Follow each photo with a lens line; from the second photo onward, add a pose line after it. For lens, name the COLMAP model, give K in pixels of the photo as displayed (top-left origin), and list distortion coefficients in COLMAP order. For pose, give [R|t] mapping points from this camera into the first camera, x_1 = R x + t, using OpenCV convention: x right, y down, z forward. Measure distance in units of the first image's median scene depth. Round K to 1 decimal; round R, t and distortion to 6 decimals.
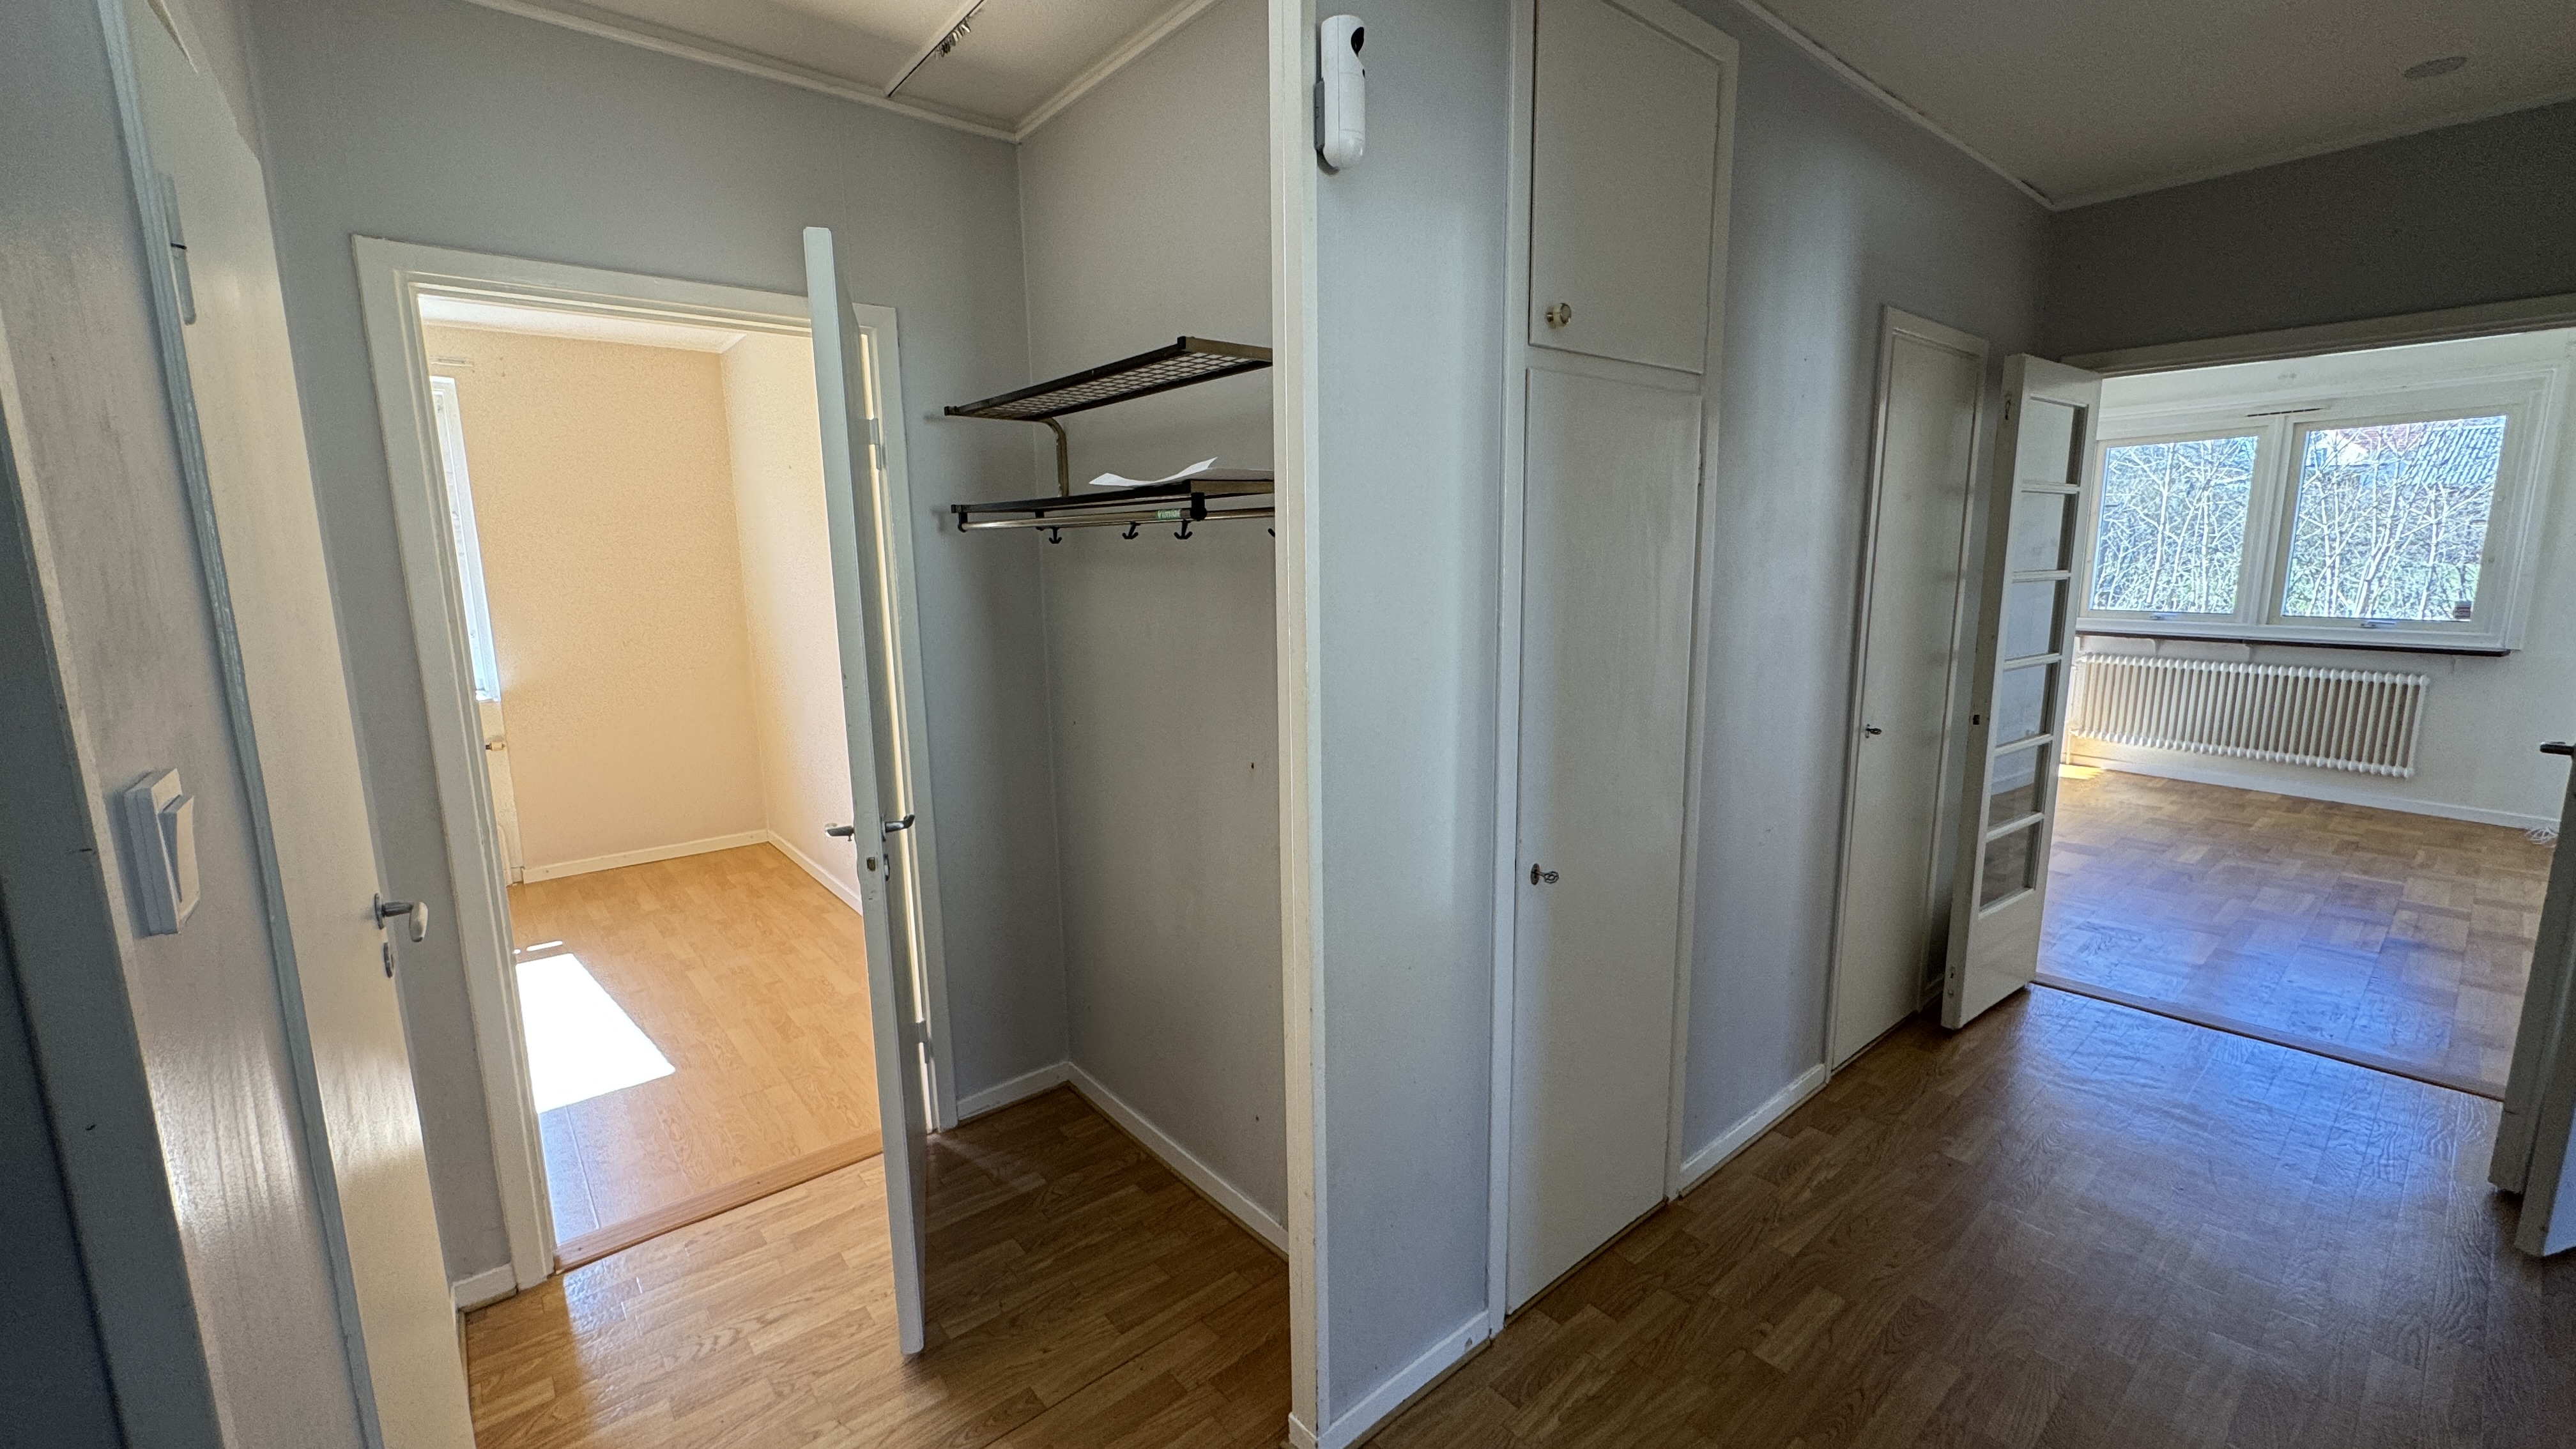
lens RADIAL K [[1024.6, 0, 1285.7], [0, 1024.6, 722.6], [0, 0, 1]] dist [-0.003280, 0.000448]
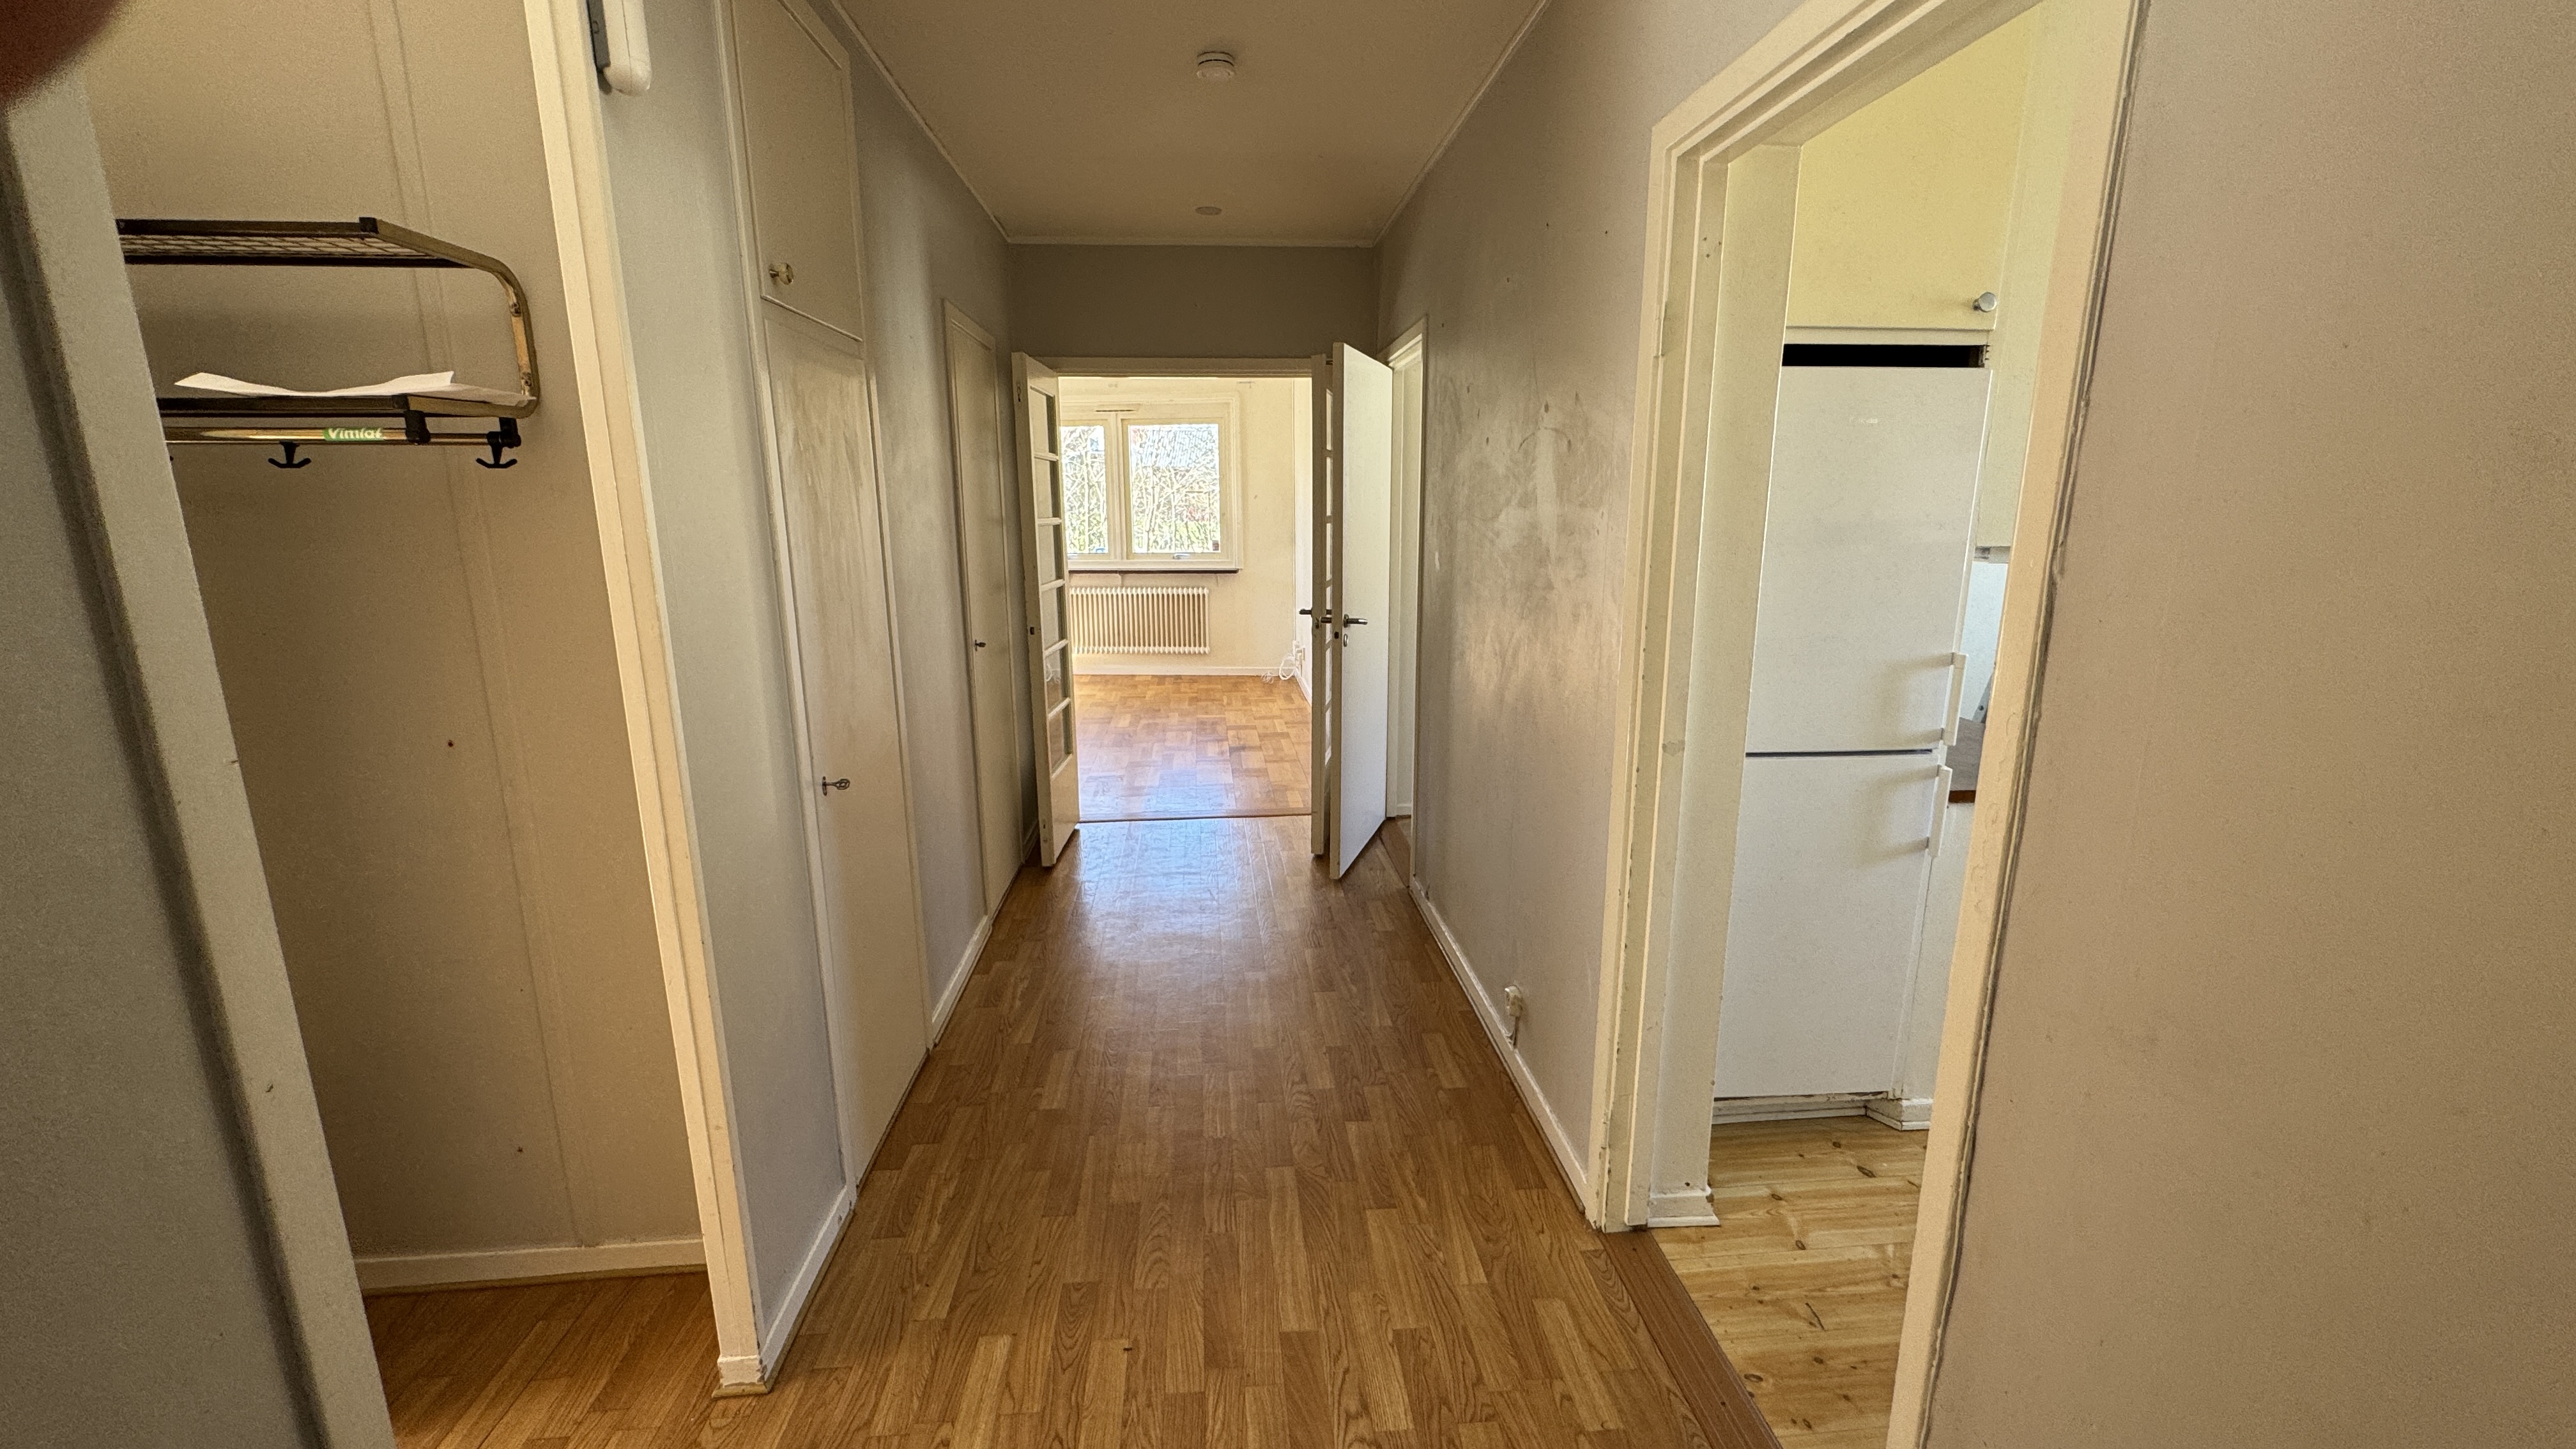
lens RADIAL K [[1024.6, 0, 1285.7], [0, 1024.6, 722.6], [0, 0, 1]] dist [-0.003280, 0.000448]
pose [[0.573002, -0.161318, 0.803520, -0.202198], [0.131413, 0.985835, 0.104208, 0.017918], [-0.808949, 0.045882, 0.586085, -0.030734]]
